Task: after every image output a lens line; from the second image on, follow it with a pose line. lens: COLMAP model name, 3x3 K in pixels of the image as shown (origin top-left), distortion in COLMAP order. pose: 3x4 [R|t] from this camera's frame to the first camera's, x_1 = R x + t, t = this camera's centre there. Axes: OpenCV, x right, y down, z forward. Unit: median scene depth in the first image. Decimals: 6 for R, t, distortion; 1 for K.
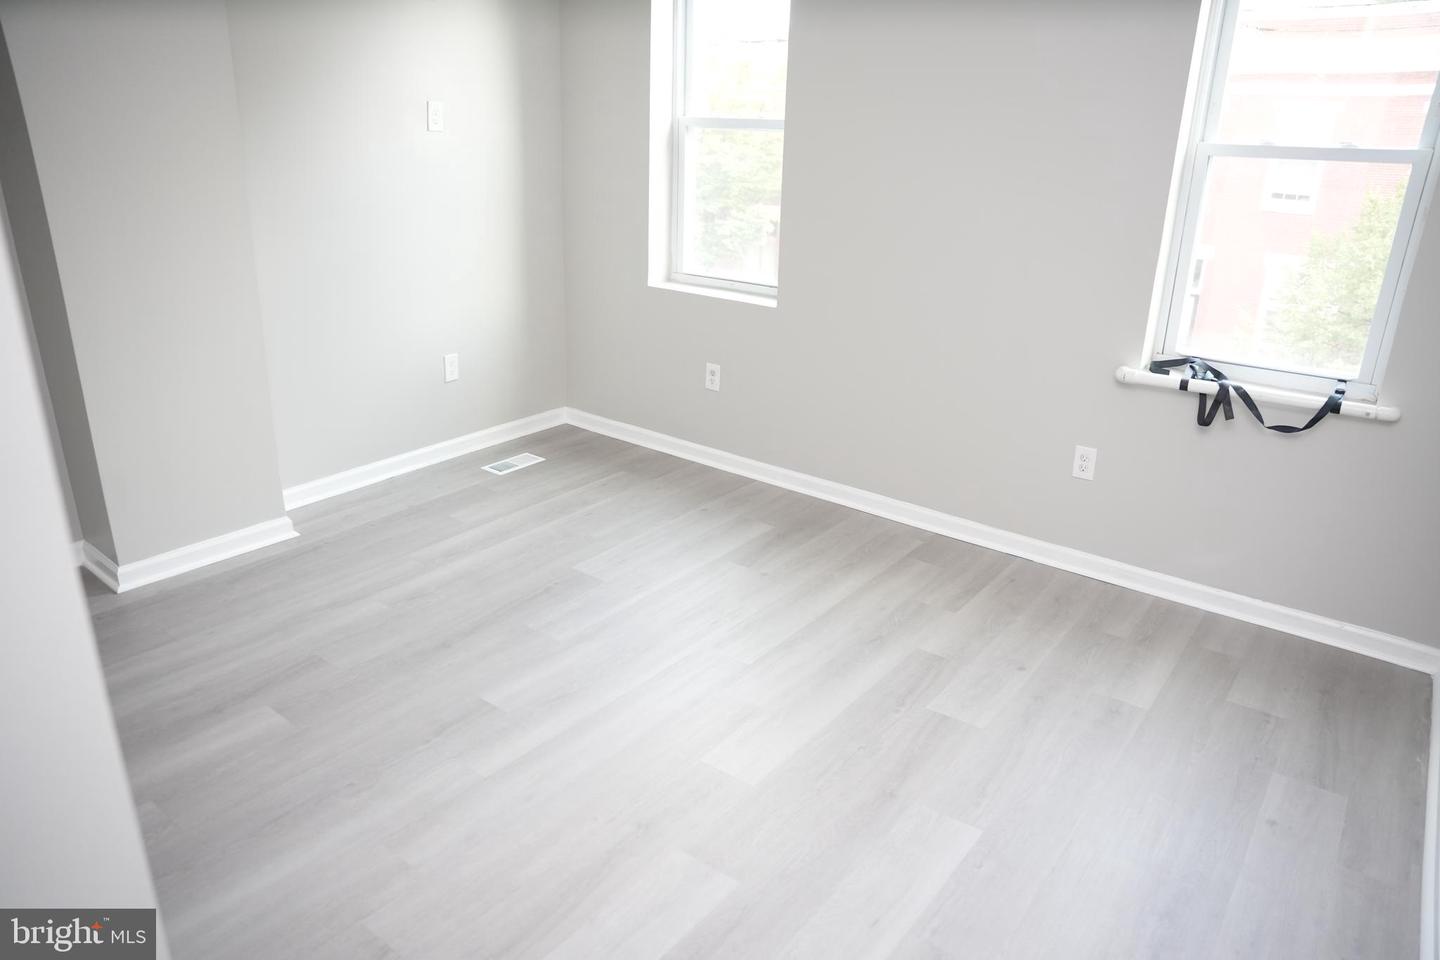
lens RADIAL K [[973.4, 0, 718.6], [0, 973.4, 484.3], [0, 0, 1]] dist [-0.099356, 0.036228]
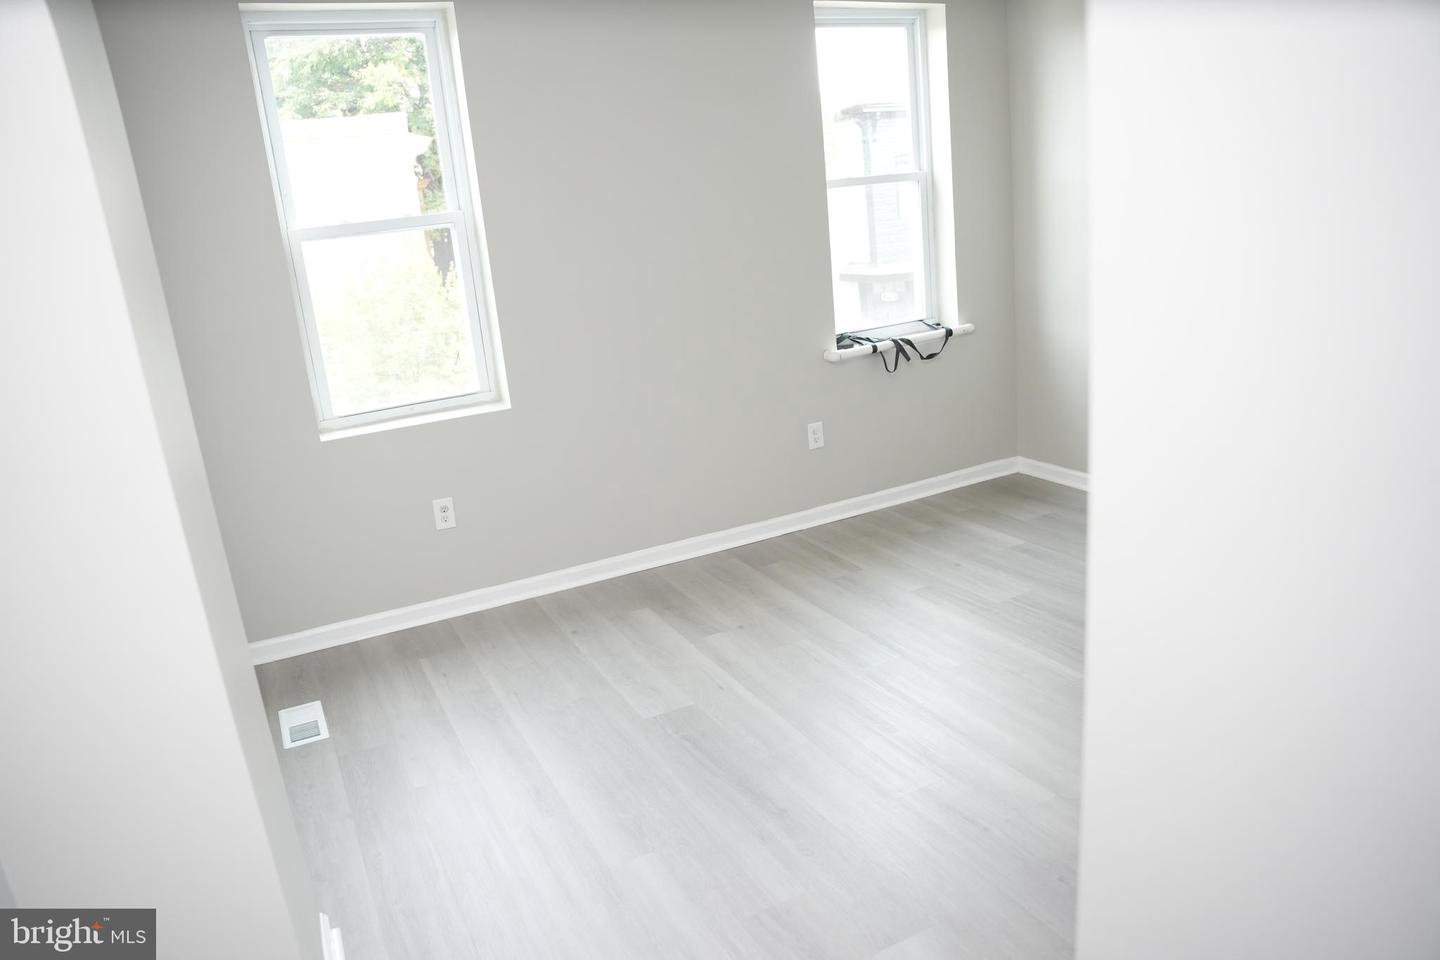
lens RADIAL K [[973.4, 0, 720.9], [0, 973.4, 477.9], [0, 0, 1]] dist [-0.099356, 0.036228]
pose [[0.441130, -0.315122, 0.840299, -0.725715], [0.414696, 0.901941, 0.120537, -0.169024], [-0.795884, 0.295296, 0.528553, 0.419921]]
